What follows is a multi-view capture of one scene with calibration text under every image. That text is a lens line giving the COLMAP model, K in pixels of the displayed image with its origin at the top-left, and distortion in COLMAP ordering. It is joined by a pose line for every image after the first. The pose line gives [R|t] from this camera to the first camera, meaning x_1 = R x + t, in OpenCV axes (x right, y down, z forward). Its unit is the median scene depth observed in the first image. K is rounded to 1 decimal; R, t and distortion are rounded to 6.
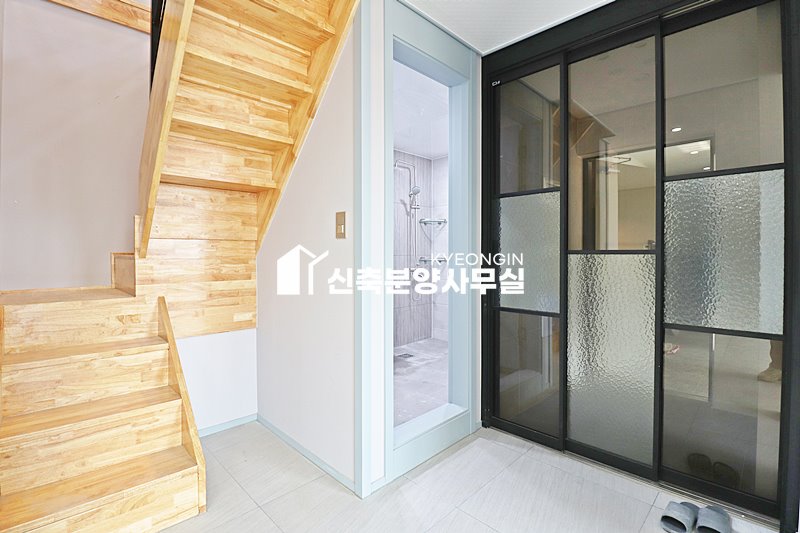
lens RADIAL K [[370.6, 0, 398.4], [0, 370.6, 262.0], [0, 0, 1]] dist [-0.005923, -0.008842]
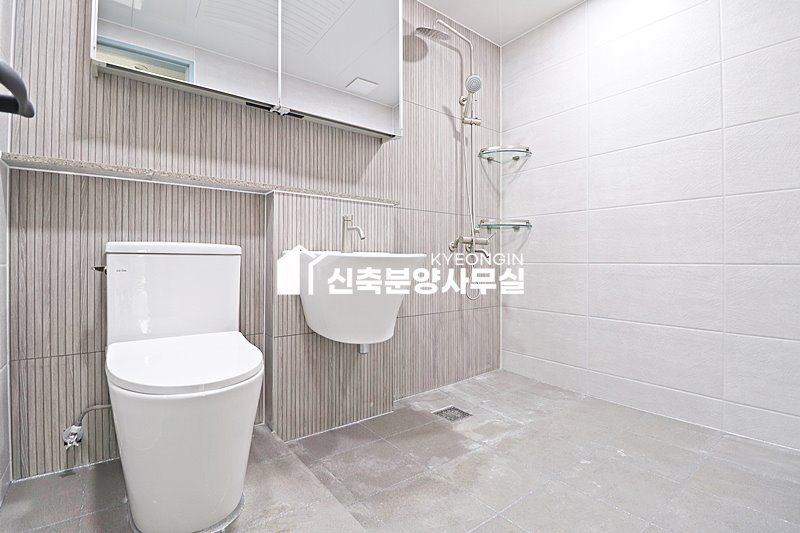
lens RADIAL K [[370.6, 0, 400.7], [0, 370.6, 264.0], [0, 0, 1]] dist [-0.005923, -0.008842]
pose [[0.993325, 0.002814, -0.115311, 0.006781], [-0.004673, 0.999863, -0.015855, 0.062777], [0.115251, 0.016288, 0.993203, 0.467759]]
